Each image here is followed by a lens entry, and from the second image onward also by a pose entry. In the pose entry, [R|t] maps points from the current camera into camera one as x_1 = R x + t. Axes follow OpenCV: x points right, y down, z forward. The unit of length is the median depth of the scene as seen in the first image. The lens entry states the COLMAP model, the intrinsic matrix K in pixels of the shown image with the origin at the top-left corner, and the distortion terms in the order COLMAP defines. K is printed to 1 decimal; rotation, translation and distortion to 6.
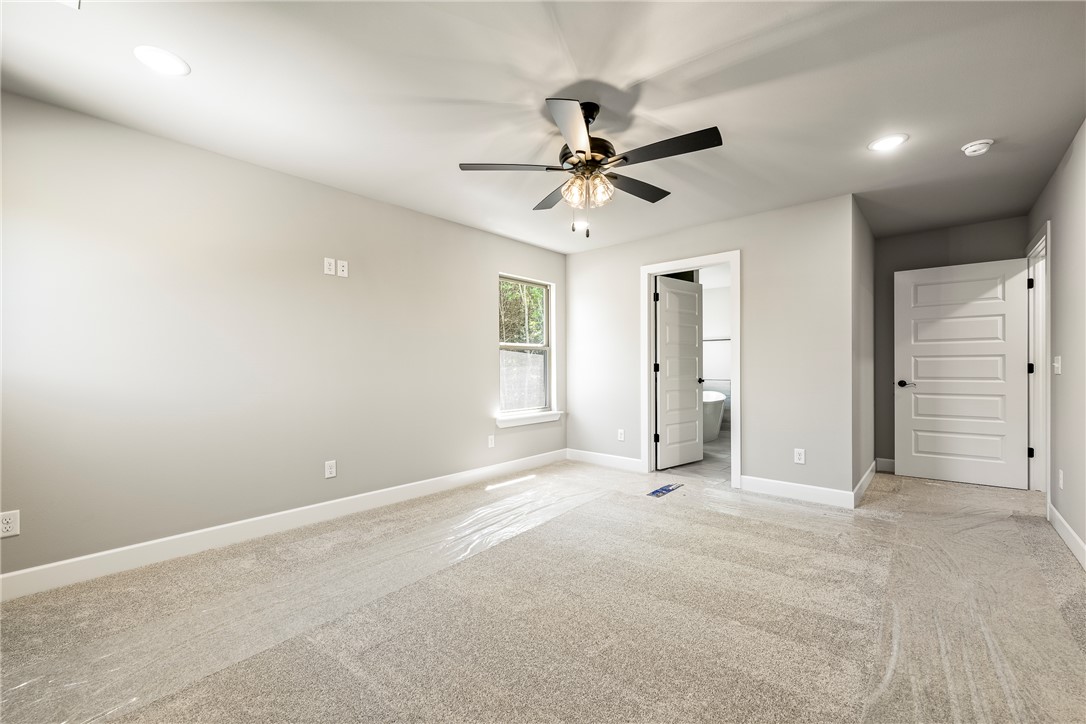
lens RADIAL K [[459.5, 0, 539.0], [0, 459.5, 363.7], [0, 0, 1]] dist [-0.000011, 0.000016]
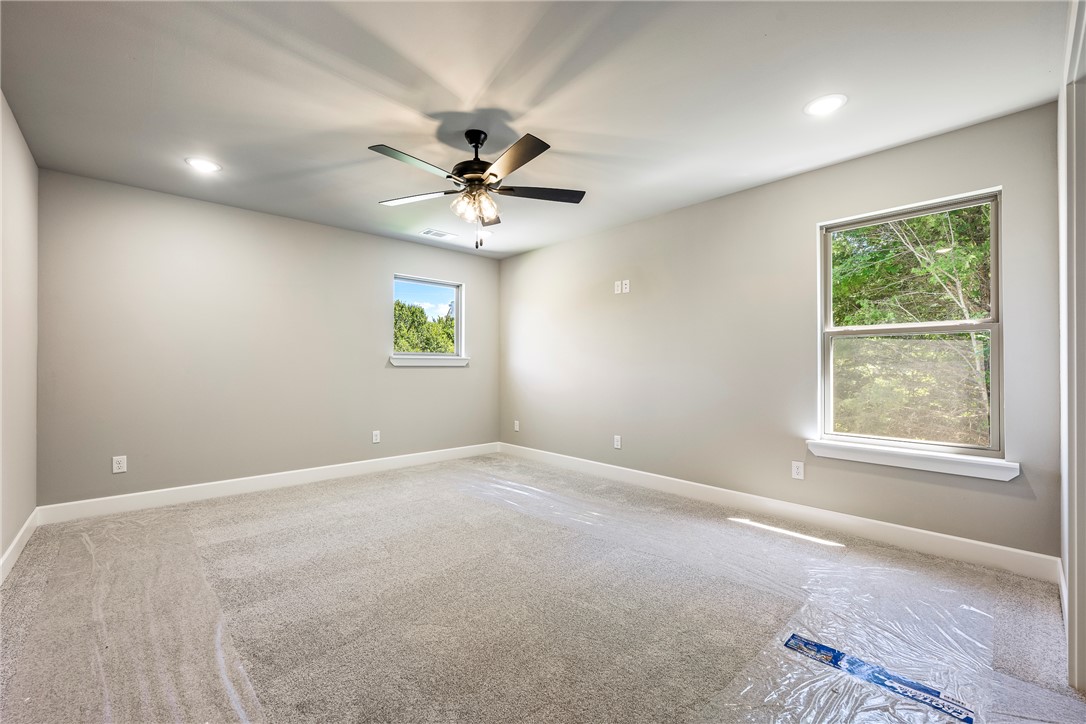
lens RADIAL K [[459.5, 0, 539.0], [0, 459.5, 363.7], [0, 0, 1]] dist [-0.000011, 0.000016]
pose [[-0.133418, -0.000249, -0.991060, 0.721786], [0.005413, 0.999985, -0.000980, 0.004724], [0.991045, -0.005496, -0.133415, 0.782756]]
